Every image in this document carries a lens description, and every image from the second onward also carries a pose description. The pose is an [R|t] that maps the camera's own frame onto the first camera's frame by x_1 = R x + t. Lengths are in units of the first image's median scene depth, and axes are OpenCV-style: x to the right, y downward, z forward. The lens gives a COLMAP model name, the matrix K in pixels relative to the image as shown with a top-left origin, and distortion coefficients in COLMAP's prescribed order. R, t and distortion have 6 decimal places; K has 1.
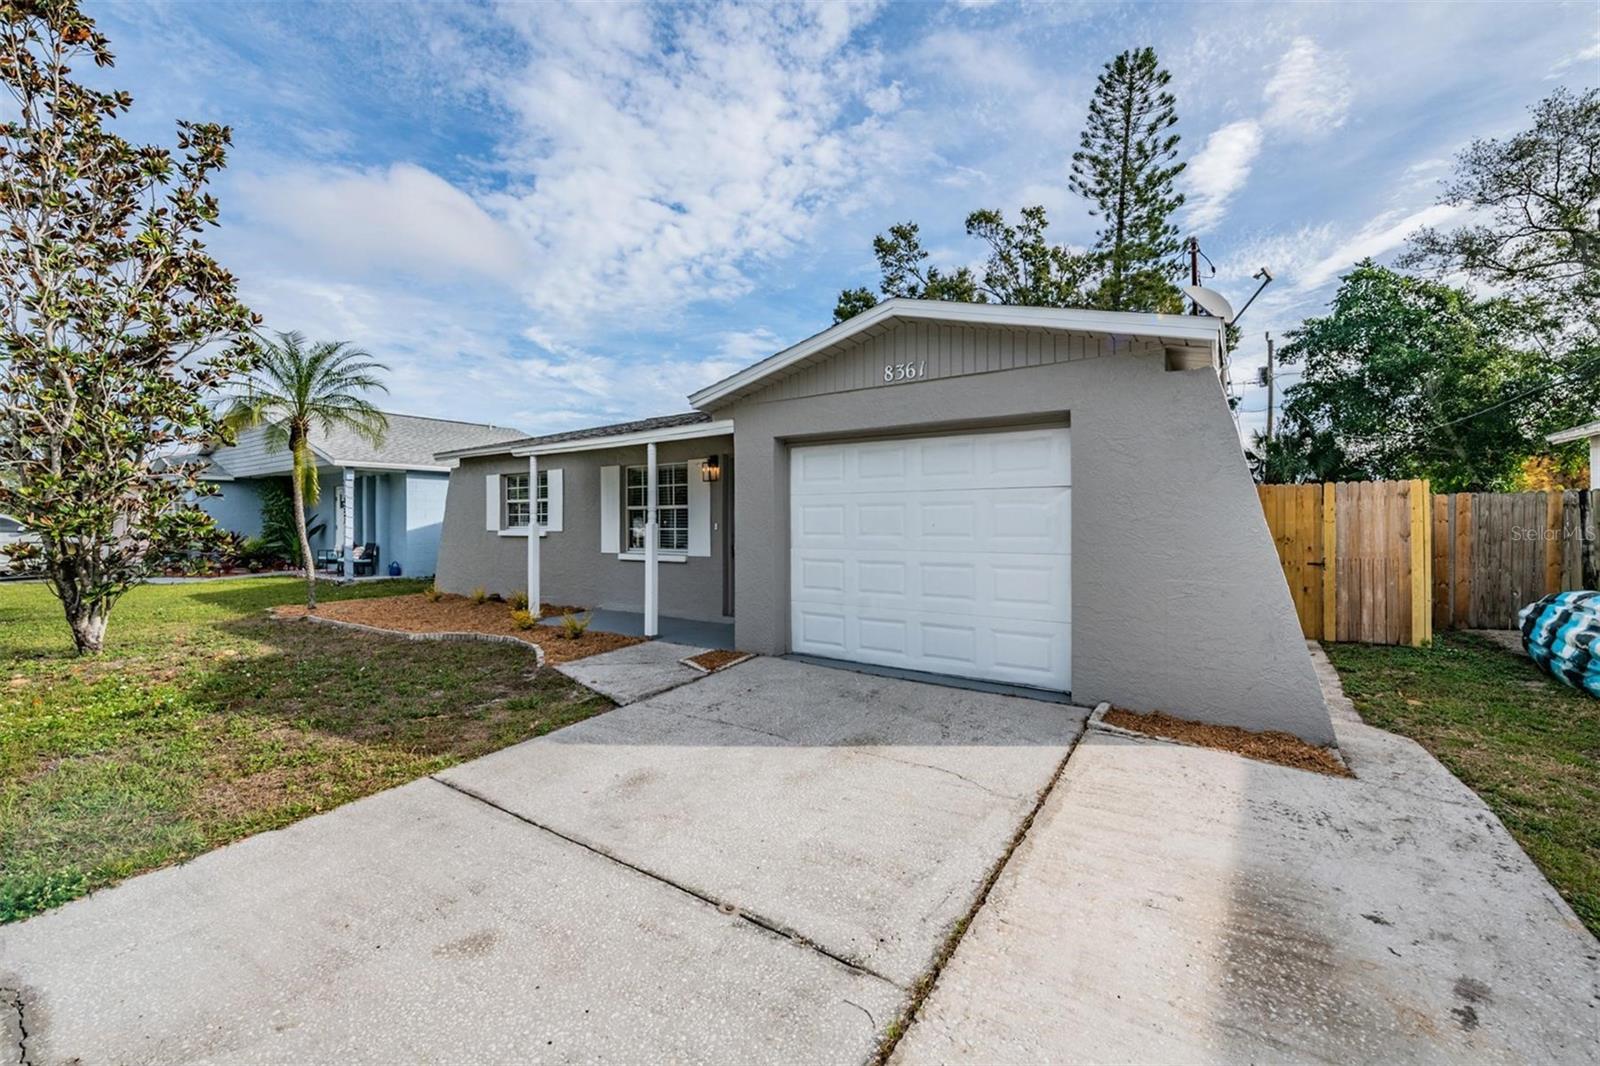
lens RADIAL K [[648.8, 0, 806.8], [0, 648.8, 527.0], [0, 0, 1]] dist [0.000238, -0.008864]
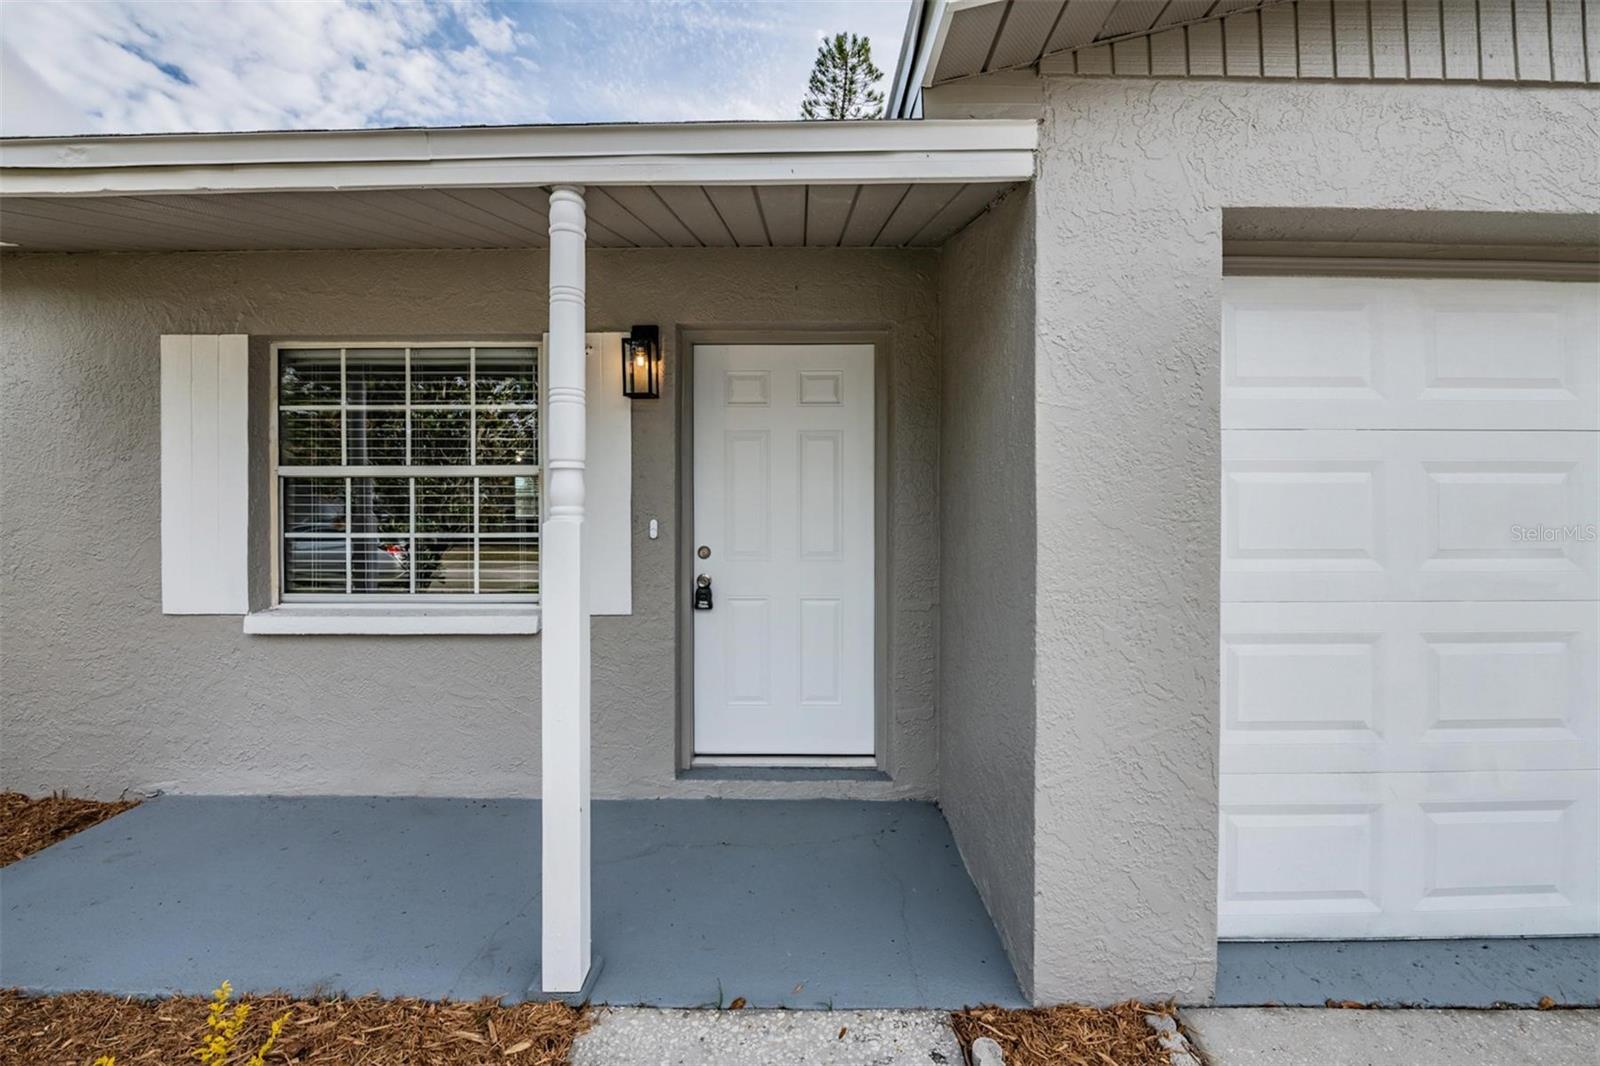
lens RADIAL K [[664.4, 0, 795.0], [0, 664.4, 558.1], [0, 0, 1]] dist [-0.024703, -0.000119]
pose [[0.836123, -0.008048, 0.548483, -0.091779], [-0.007904, 0.999612, 0.026717, 0.001474], [-0.548485, -0.026674, 0.835735, 0.222649]]
